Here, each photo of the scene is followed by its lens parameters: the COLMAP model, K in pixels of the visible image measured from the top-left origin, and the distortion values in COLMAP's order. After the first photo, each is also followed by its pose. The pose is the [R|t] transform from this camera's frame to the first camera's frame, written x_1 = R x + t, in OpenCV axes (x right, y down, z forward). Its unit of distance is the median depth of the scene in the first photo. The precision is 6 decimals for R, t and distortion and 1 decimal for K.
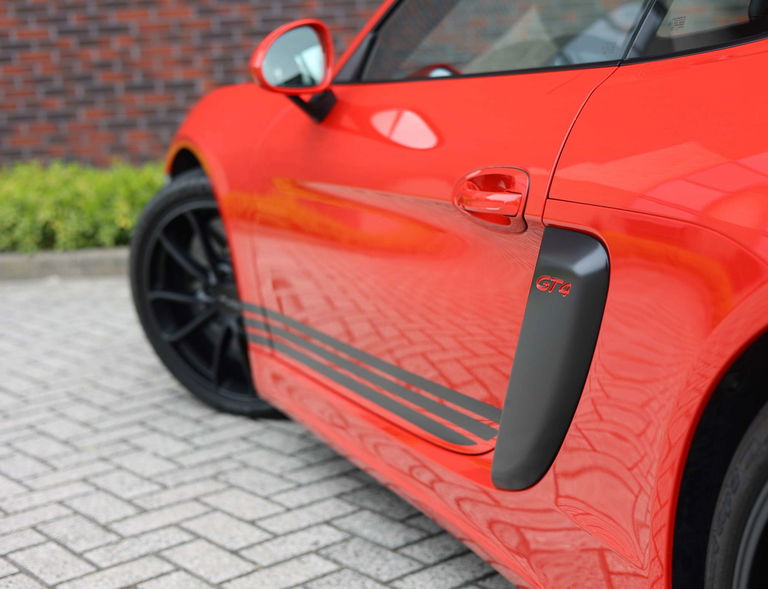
lens RADIAL K [[1385.5, 0, 382.2], [0, 1385.5, 298.1], [0, 0, 1]] dist [0.037384, 0.000000]
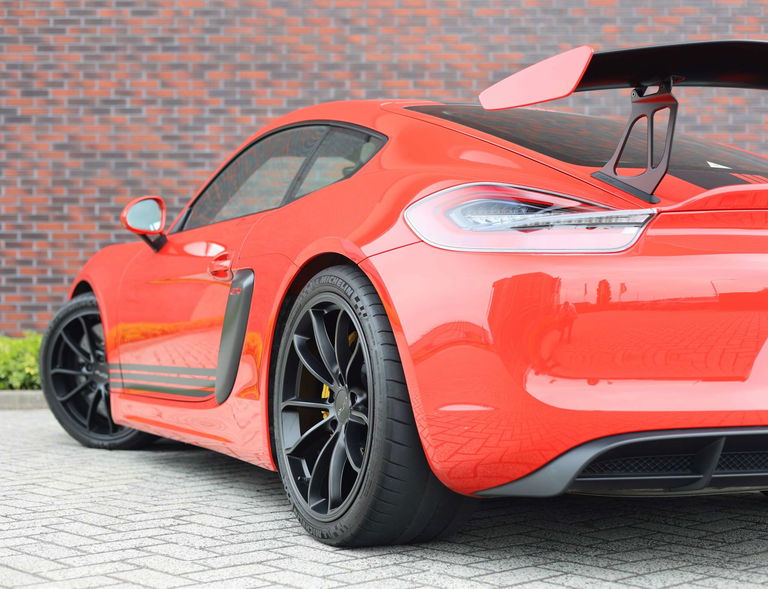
lens RADIAL K [[1385.5, 0, 377.8], [0, 1385.5, 251.0], [0, 0, 1]] dist [0.037384, 0.000000]
pose [[0.995997, 0.061993, 0.064397, 0.099921], [-0.046238, 0.973864, -0.222377, 0.210067], [-0.076500, 0.218510, 0.972832, -0.647027]]
